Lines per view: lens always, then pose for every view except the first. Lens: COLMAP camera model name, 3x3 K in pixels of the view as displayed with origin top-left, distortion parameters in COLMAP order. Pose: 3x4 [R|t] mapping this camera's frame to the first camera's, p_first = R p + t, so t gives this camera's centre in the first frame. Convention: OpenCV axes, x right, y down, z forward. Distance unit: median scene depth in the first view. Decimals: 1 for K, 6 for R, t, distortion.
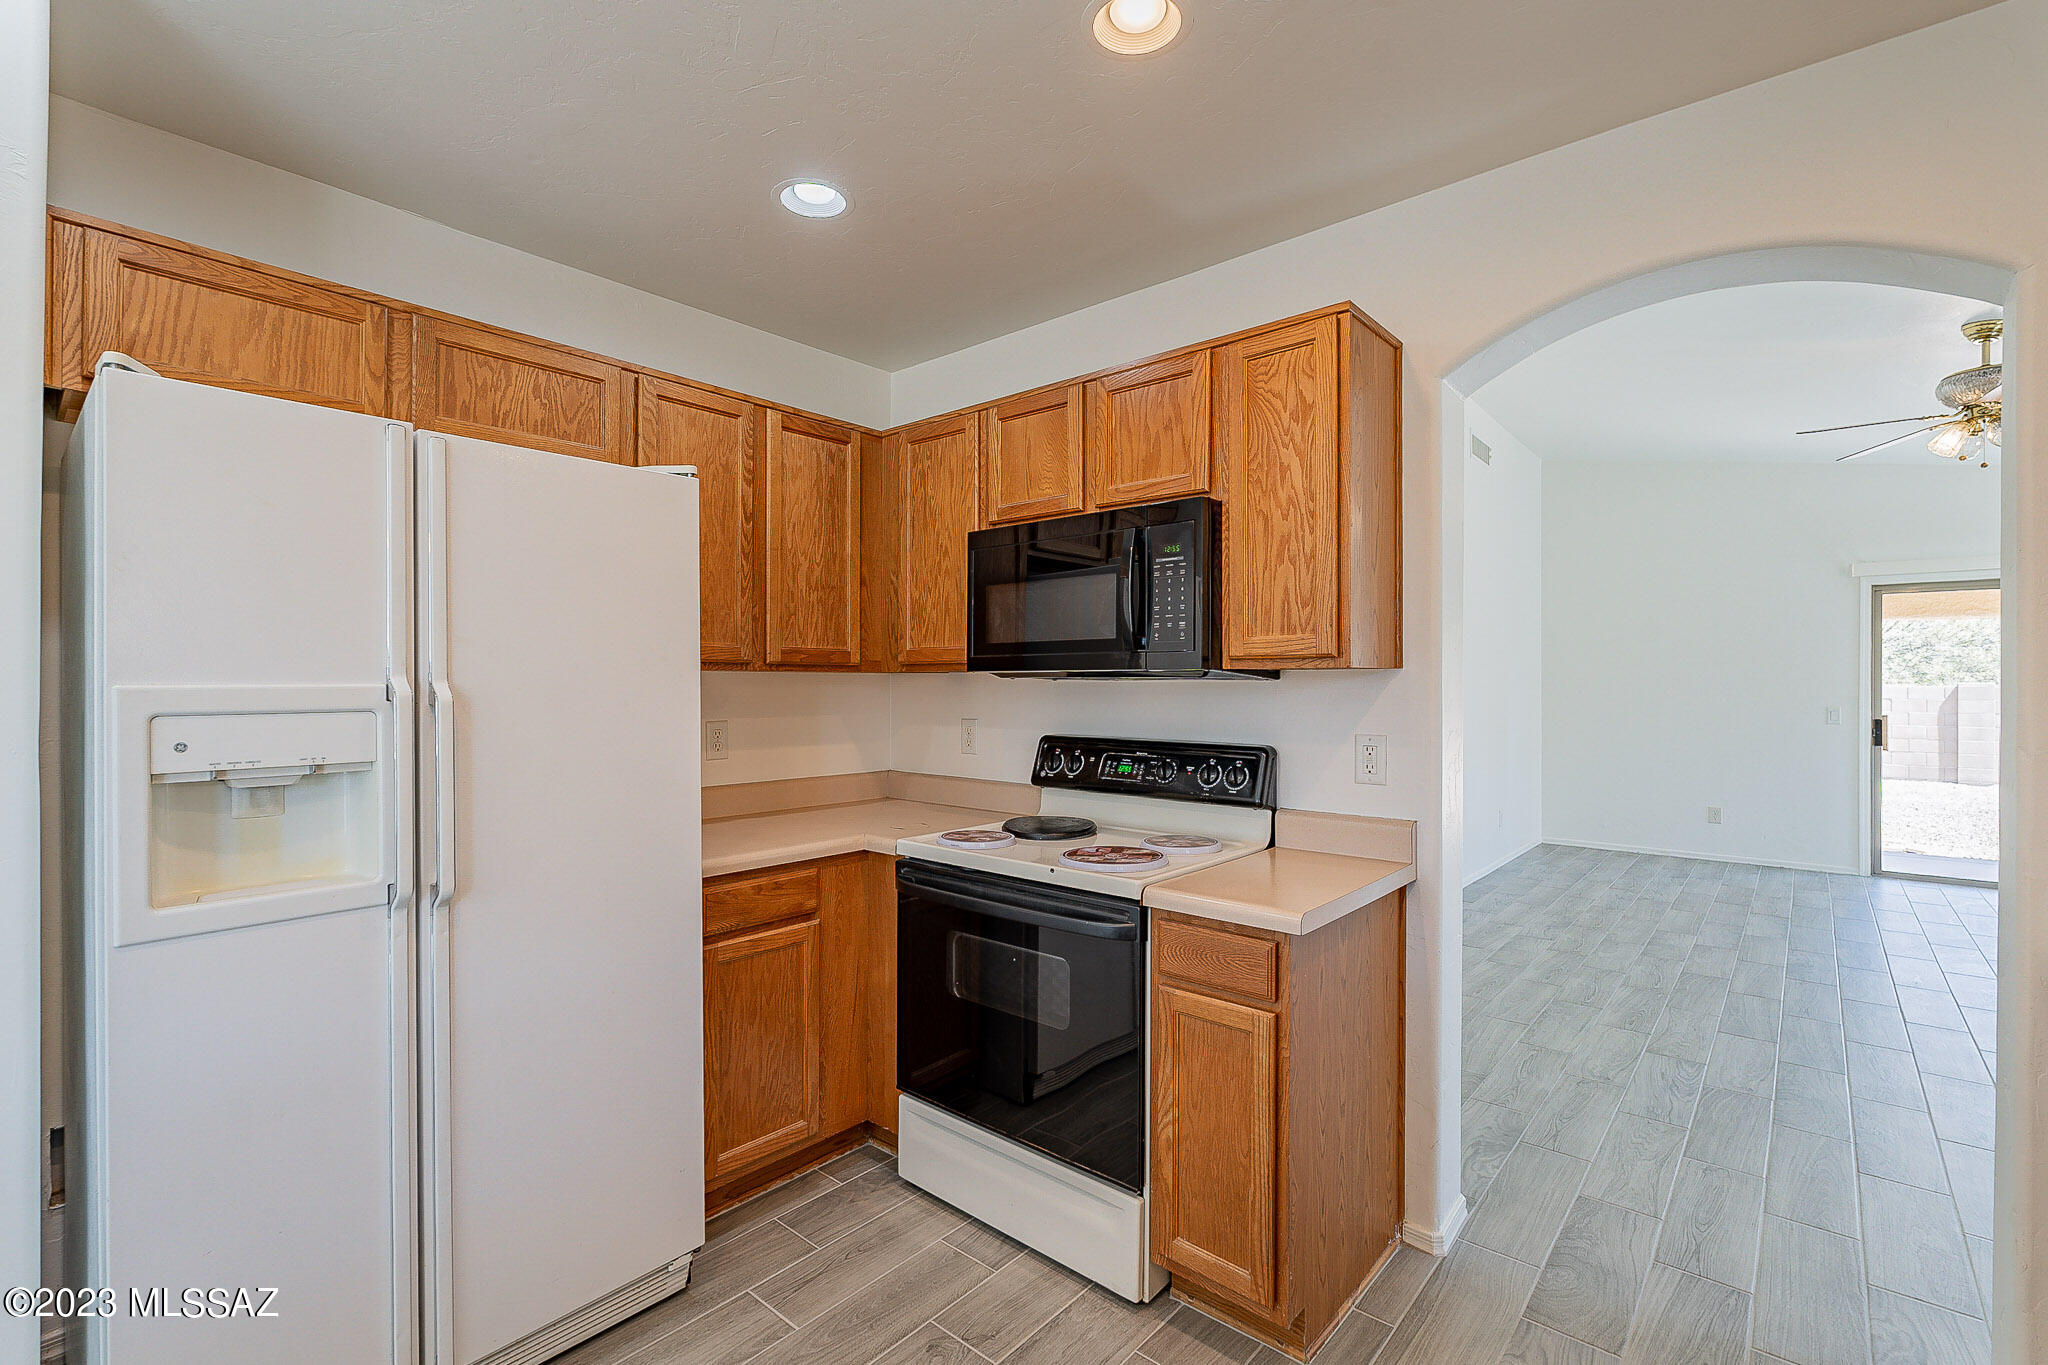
lens RADIAL K [[912.4, 0, 1019.1], [0, 912.4, 682.5], [0, 0, 1]] dist [-0.003273, -0.000157]
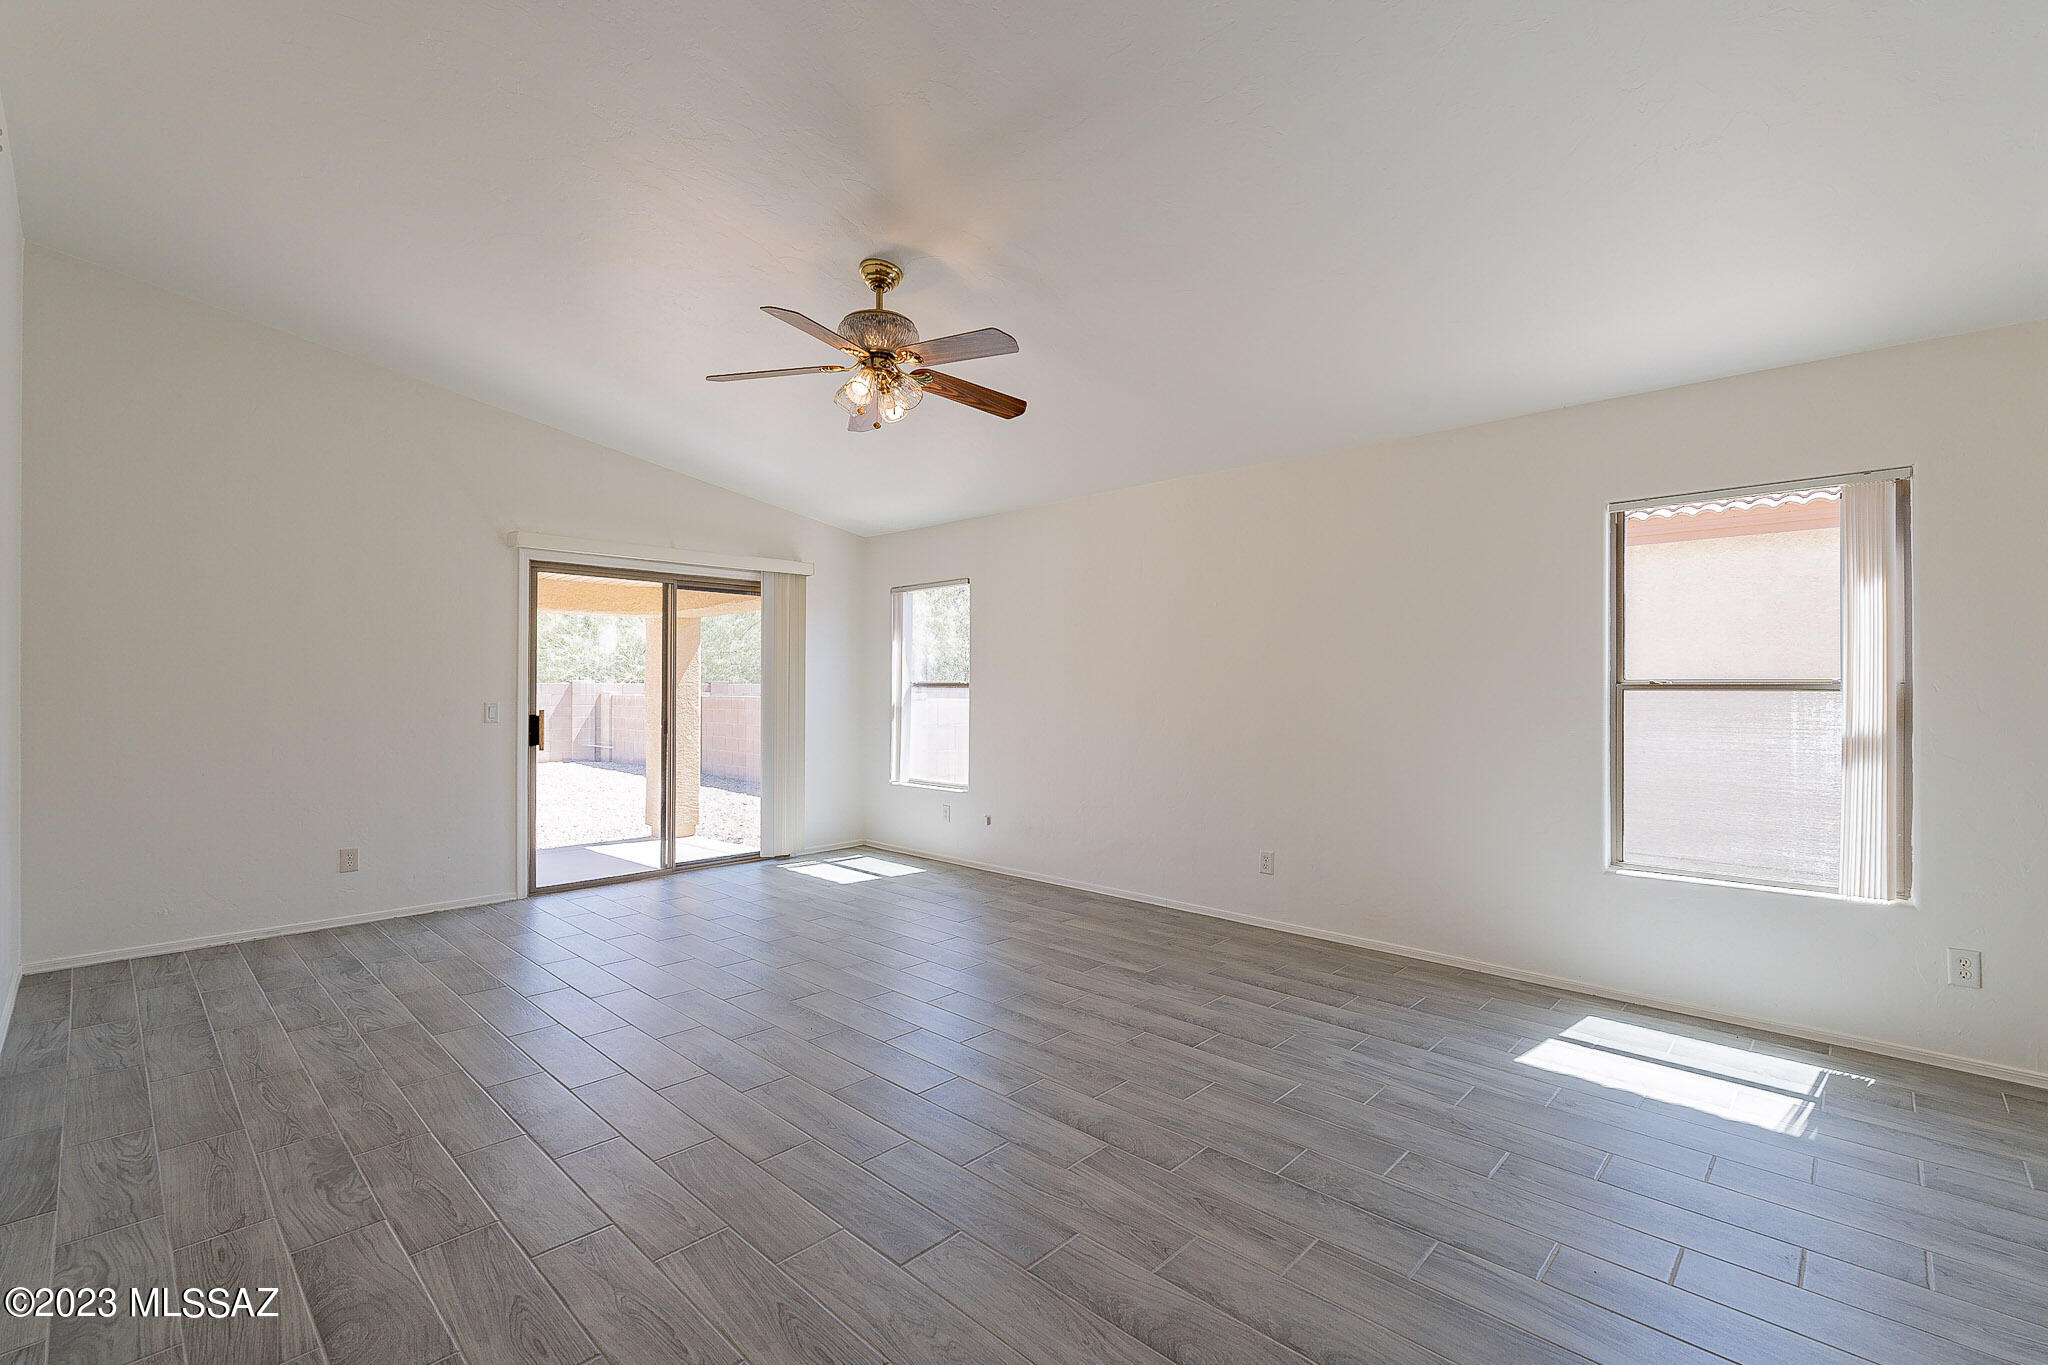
lens RADIAL K [[891.8, 0, 1020.8], [0, 891.8, 685.1], [0, 0, 1]] dist [-0.007702, 0.000212]
pose [[0.049342, -0.000596, 0.998782, 0.318801], [-0.003879, 0.999992, 0.000789, 0.026339], [-0.998774, -0.003913, 0.049339, 1.334879]]
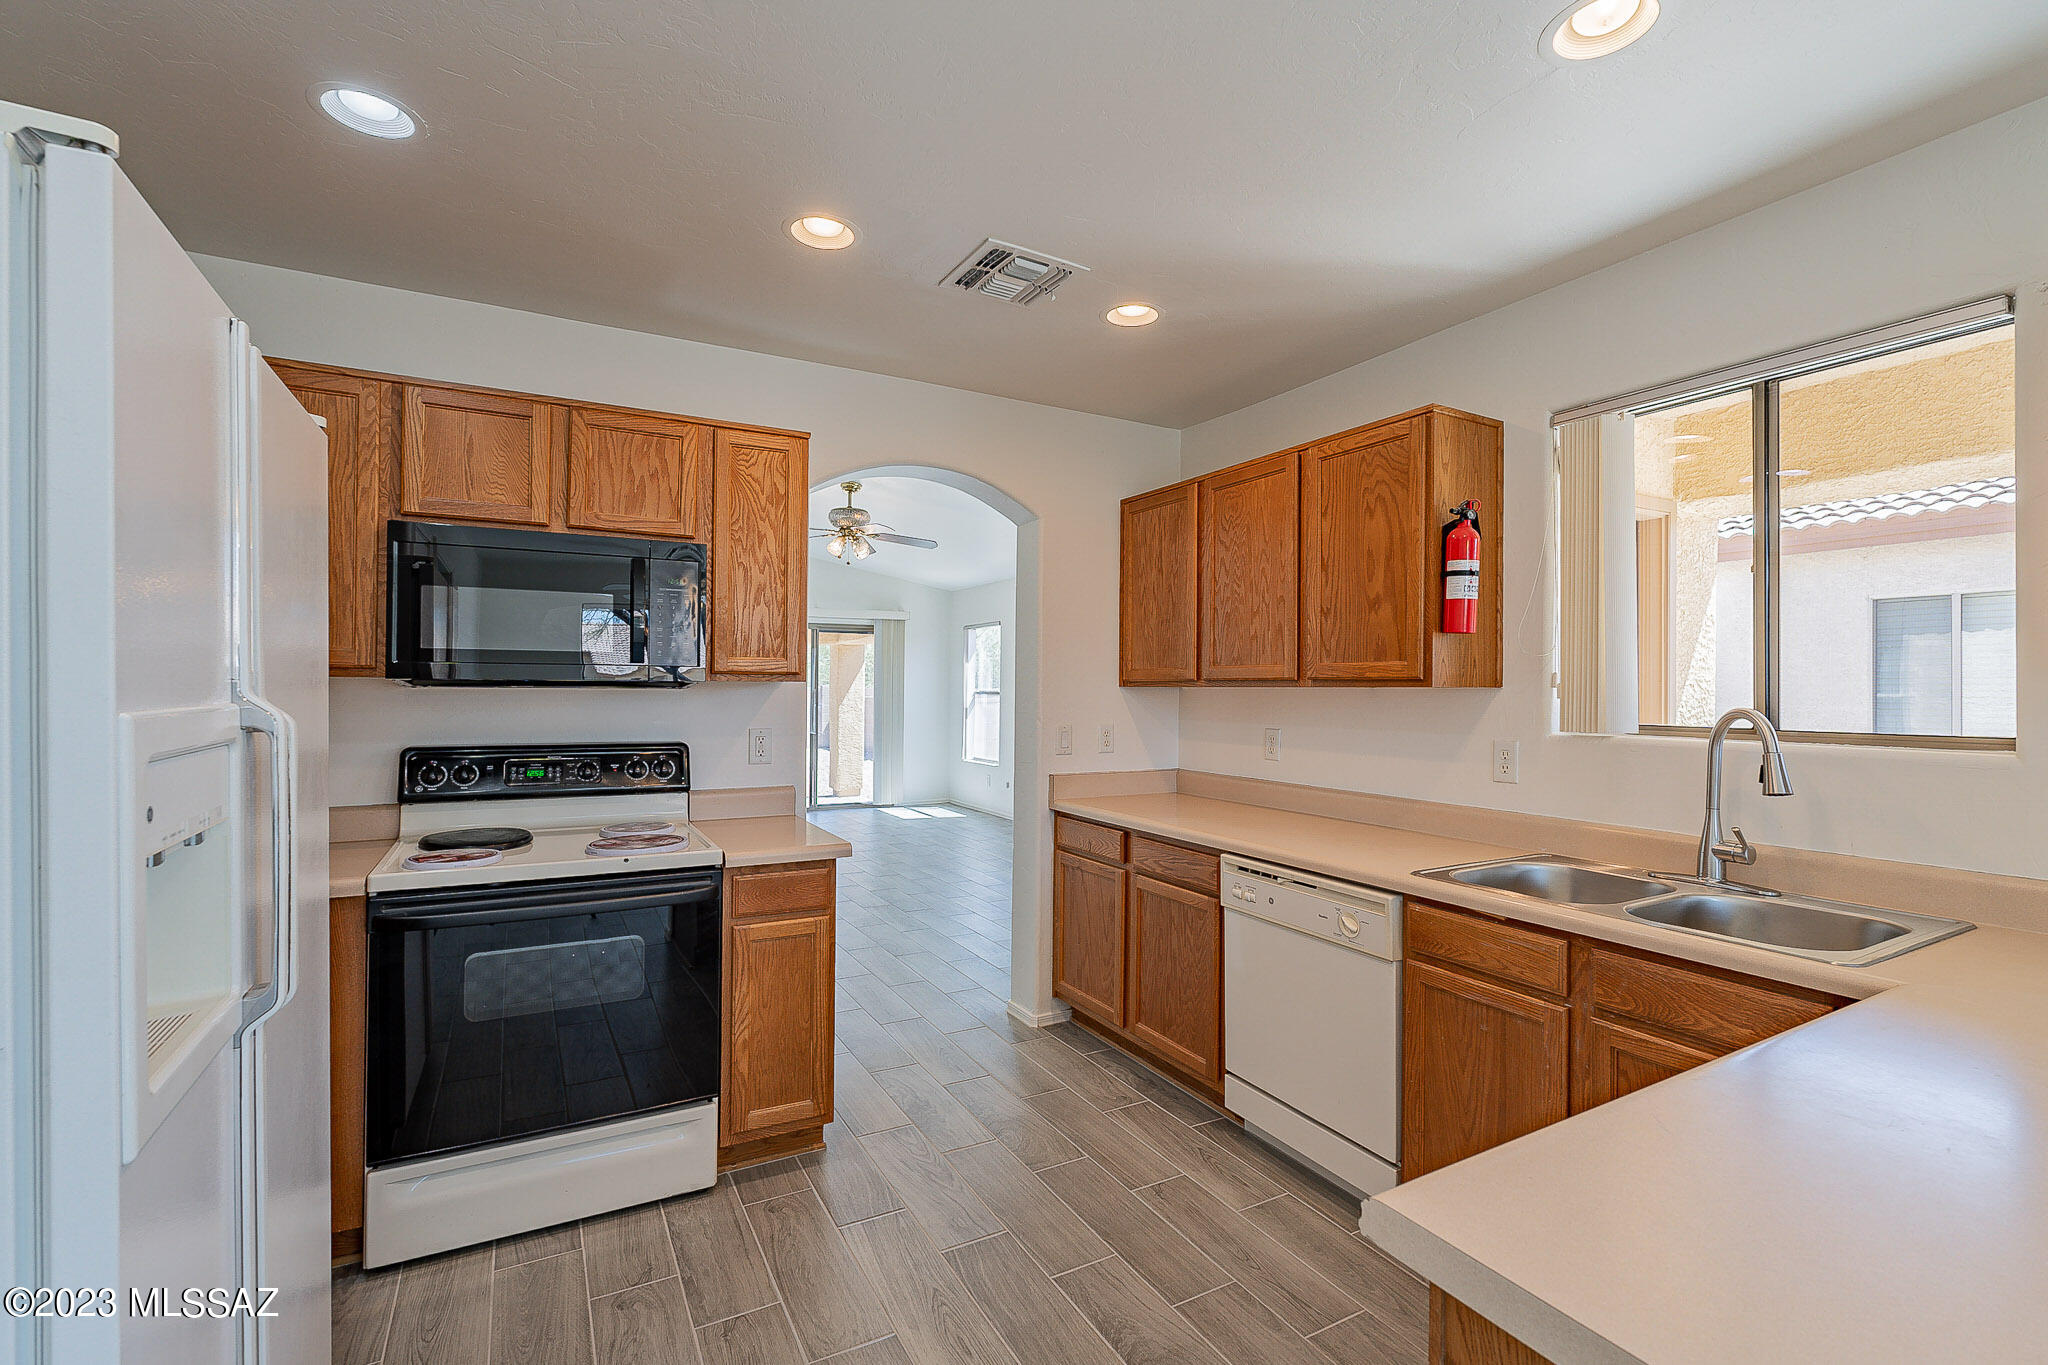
lens RADIAL K [[891.8, 0, 1020.8], [0, 891.8, 685.1], [0, 0, 1]] dist [-0.007702, 0.000212]
pose [[0.344999, 0.002636, 0.938599, -0.718108], [-0.008439, 0.999964, 0.000293, -0.012167], [-0.938565, -0.008022, 0.345009, 0.148441]]
